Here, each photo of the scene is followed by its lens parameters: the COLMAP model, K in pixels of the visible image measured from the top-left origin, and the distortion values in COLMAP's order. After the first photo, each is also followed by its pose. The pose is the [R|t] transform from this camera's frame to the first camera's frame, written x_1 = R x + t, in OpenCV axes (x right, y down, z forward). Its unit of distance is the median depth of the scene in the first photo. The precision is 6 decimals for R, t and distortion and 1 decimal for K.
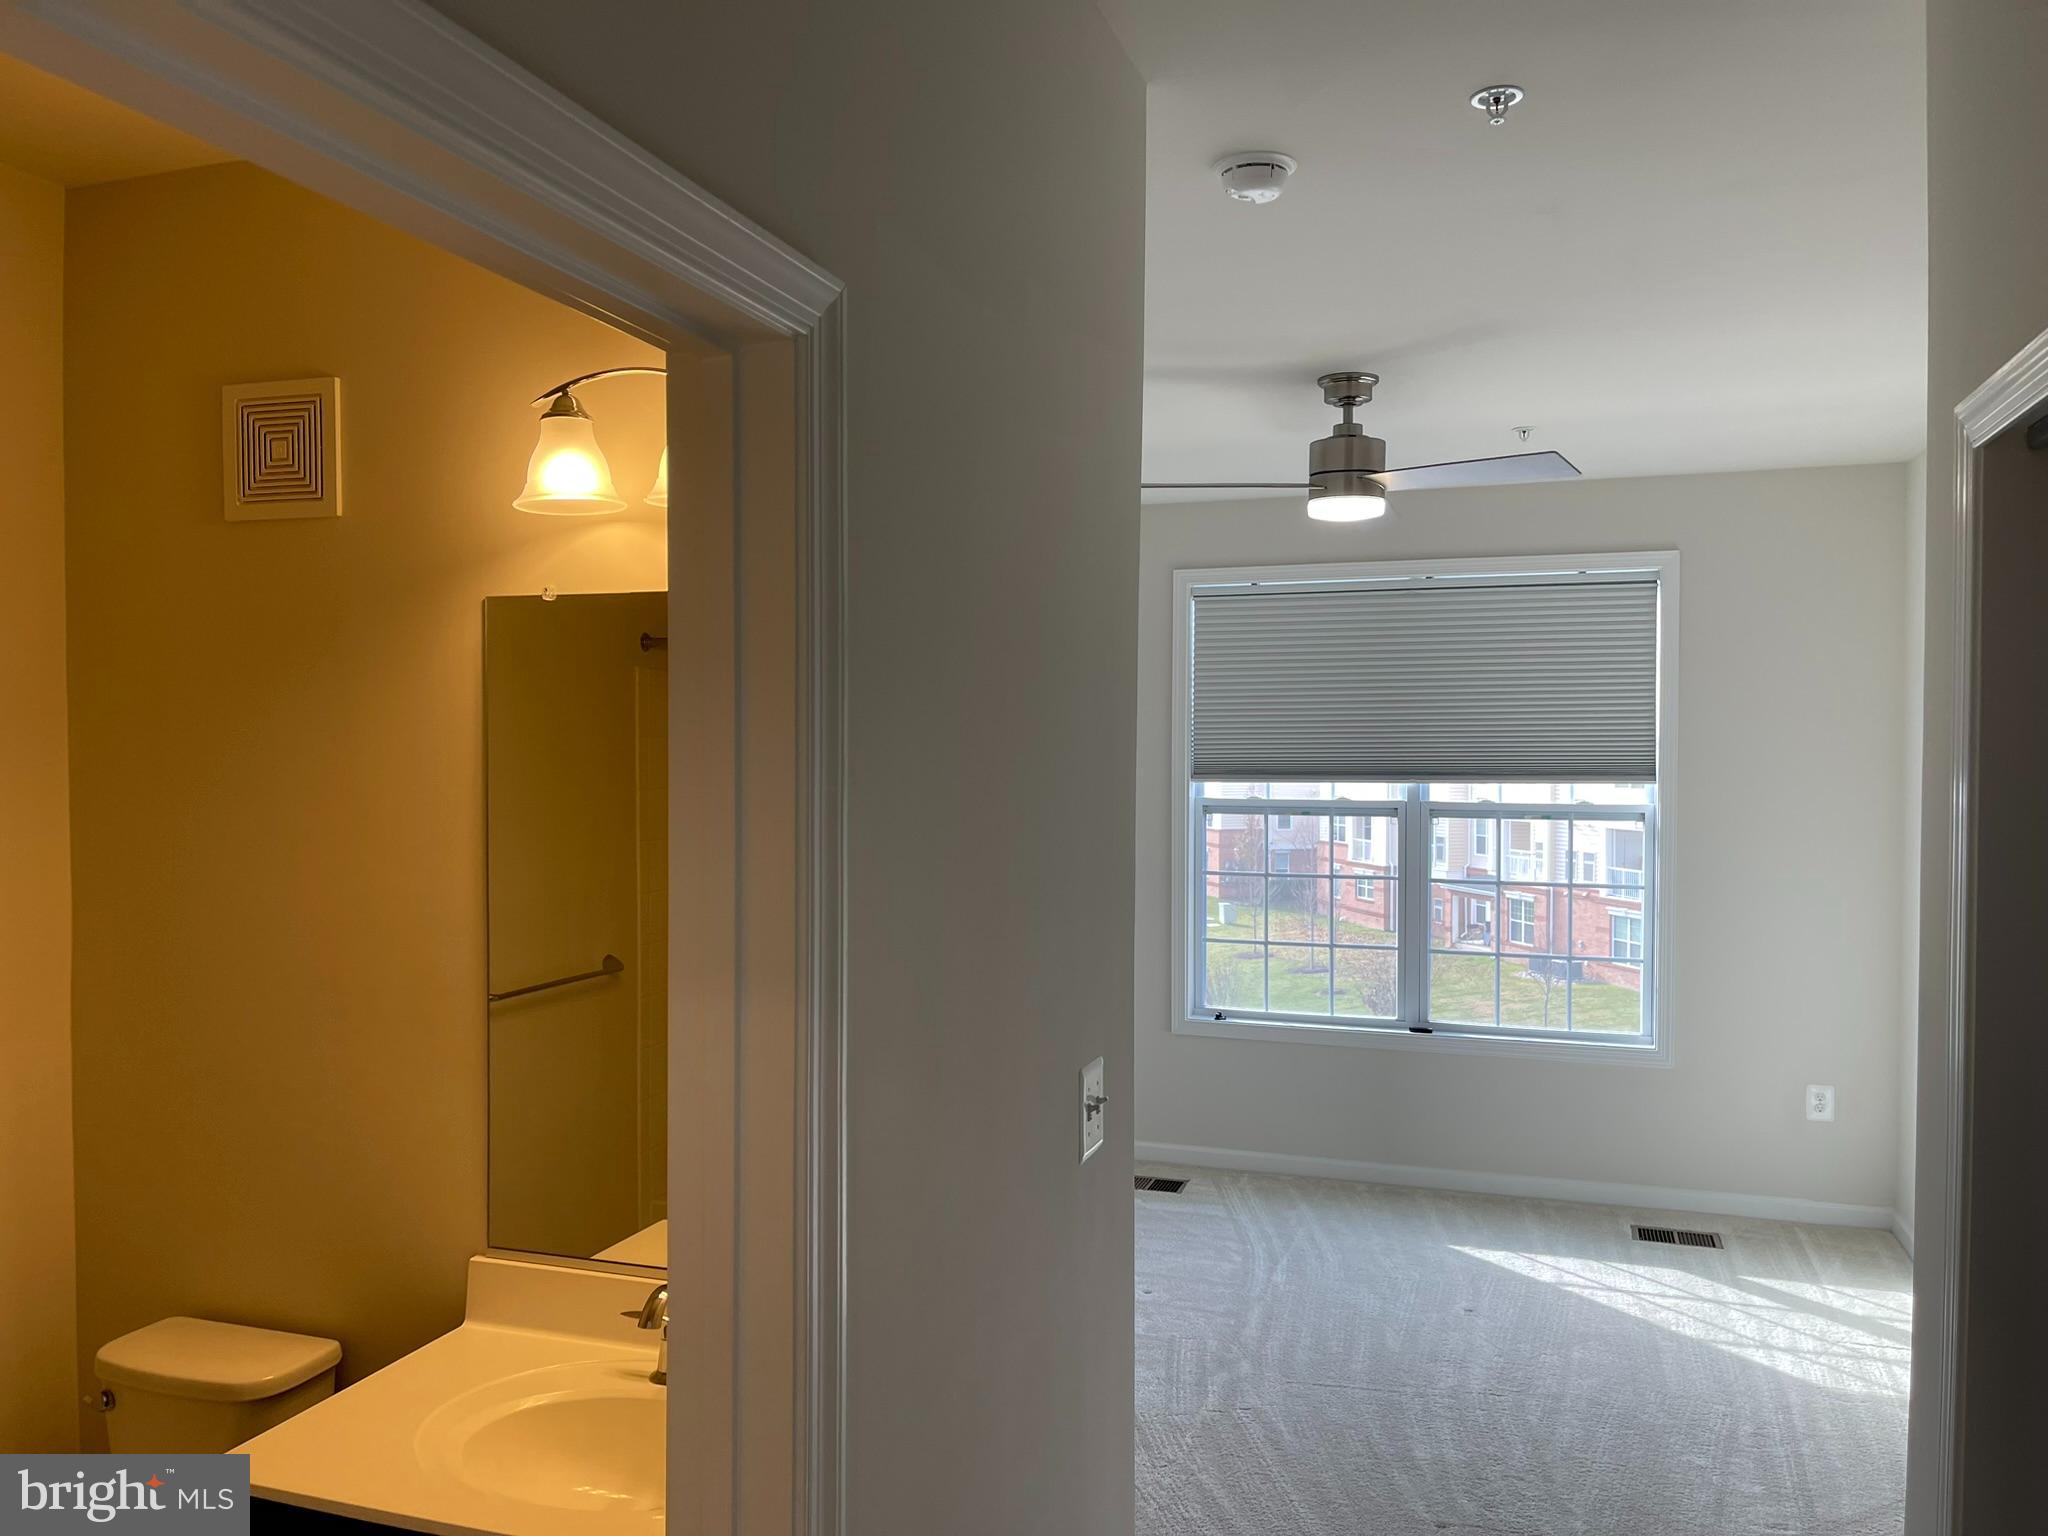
lens RADIAL K [[1559.2, 0, 1014.3], [0, 1559.2, 761.0], [0, 0, 1]] dist [0.070427, -0.030895]
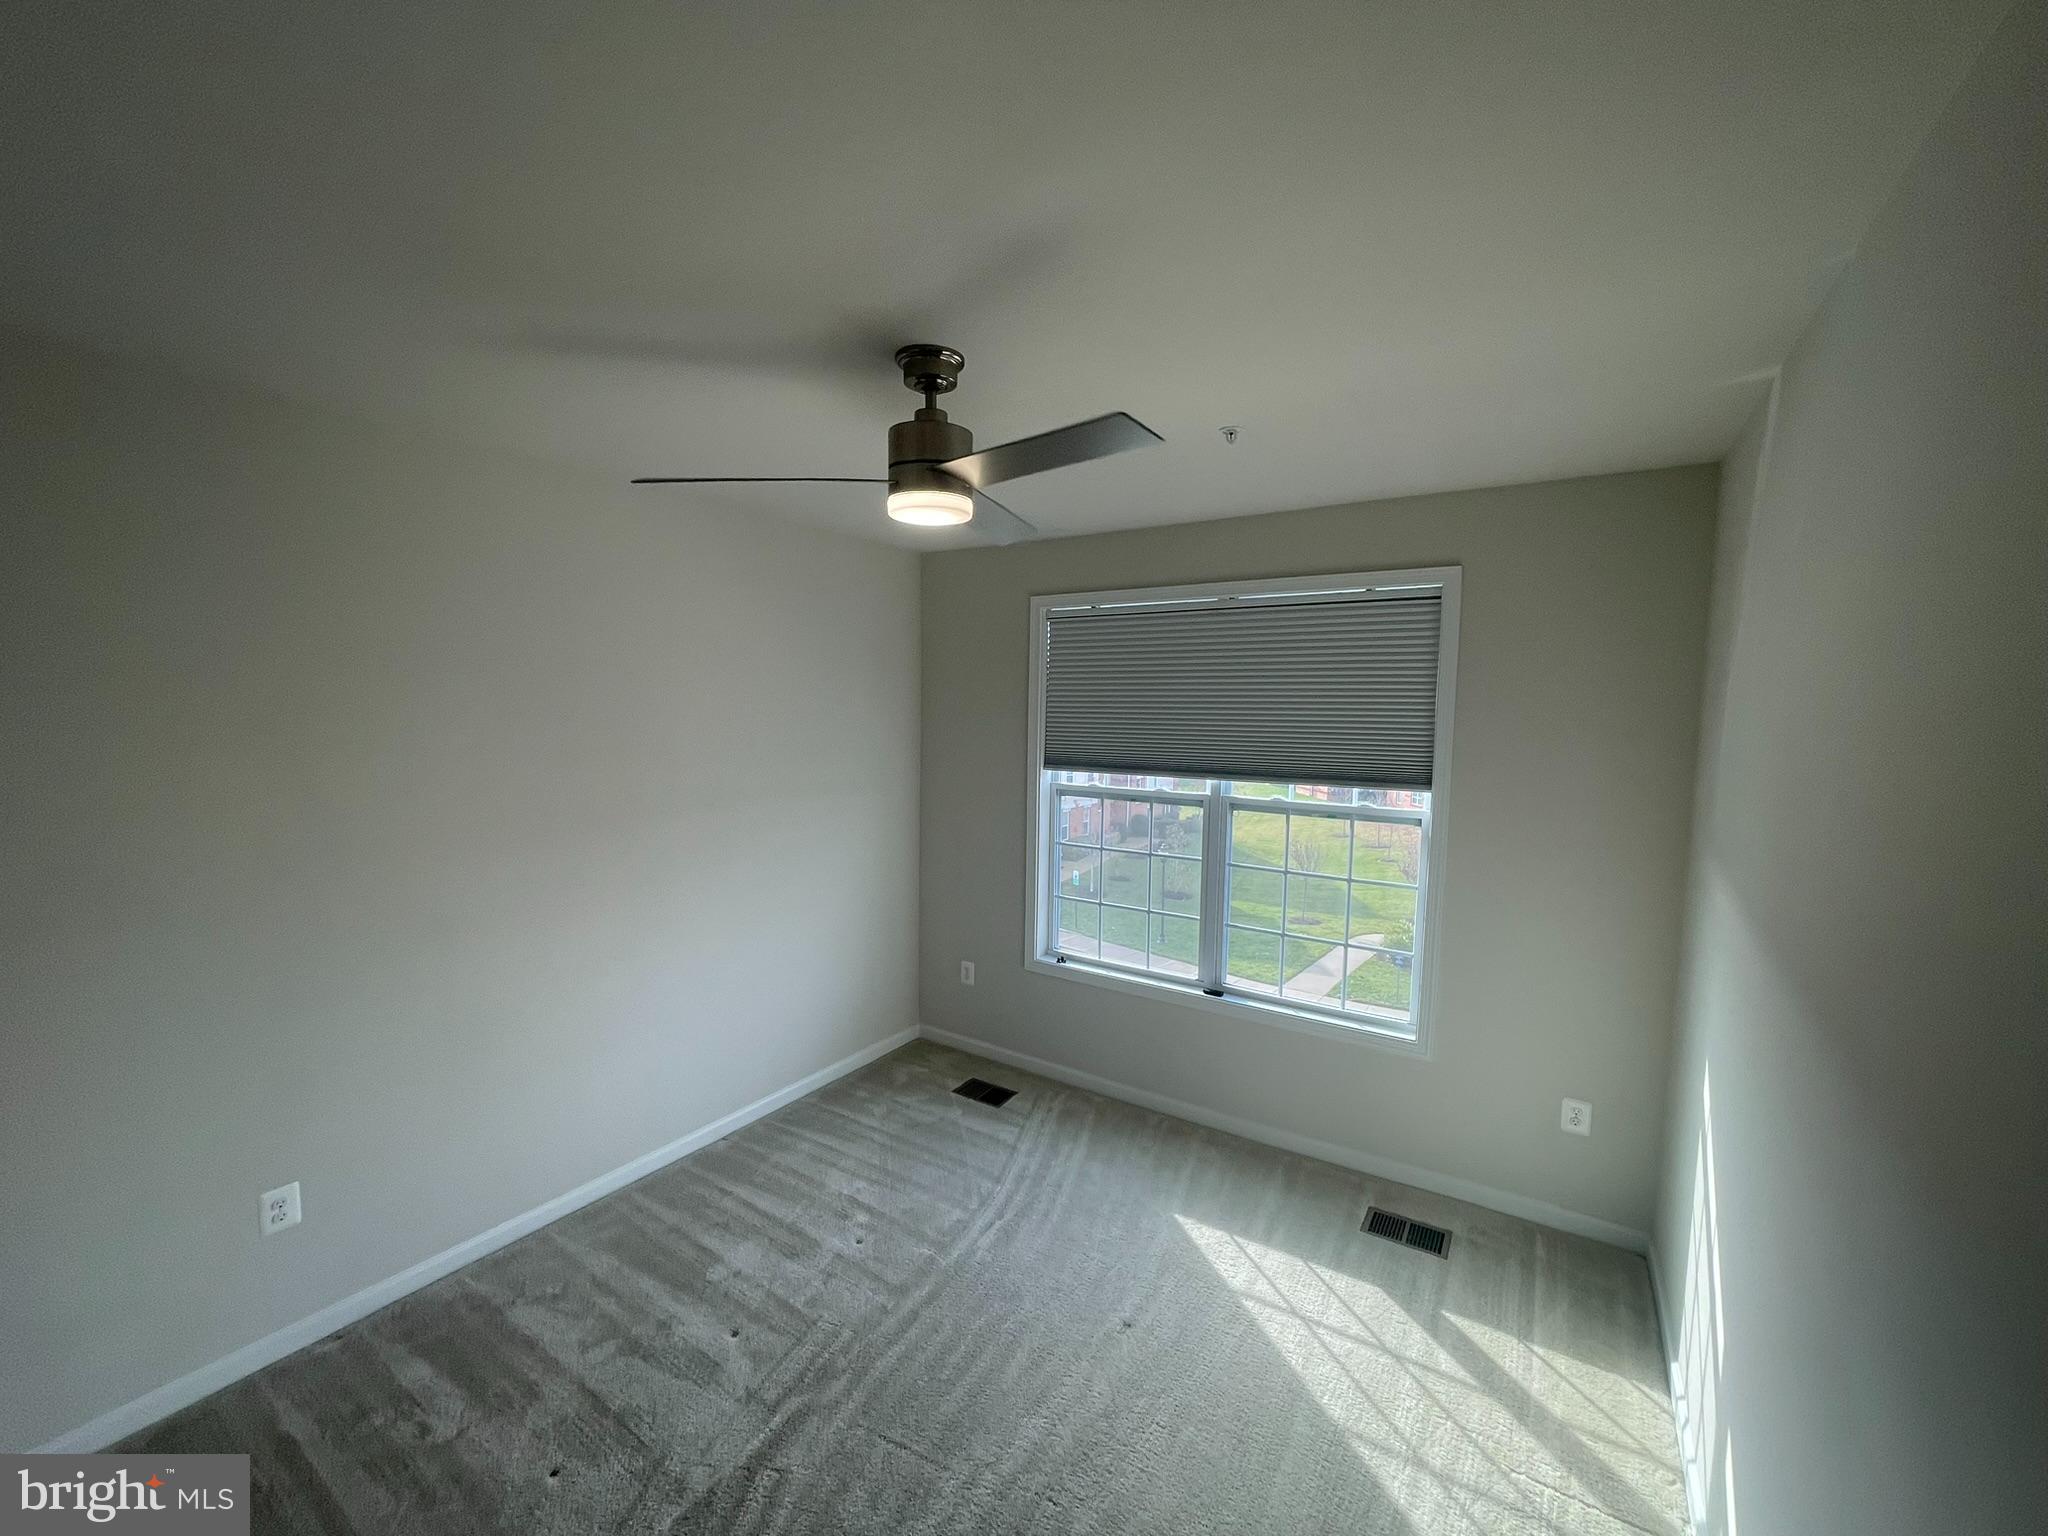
lens RADIAL K [[814.3, 0, 1024.2], [0, 814.3, 765.9], [0, 0, 1]] dist [0.003400, 0.001634]
pose [[0.968035, 0.032834, -0.248655, 0.306290], [-0.018305, 0.997999, 0.060521, -0.034291], [0.250145, -0.054034, 0.966699, 0.446797]]
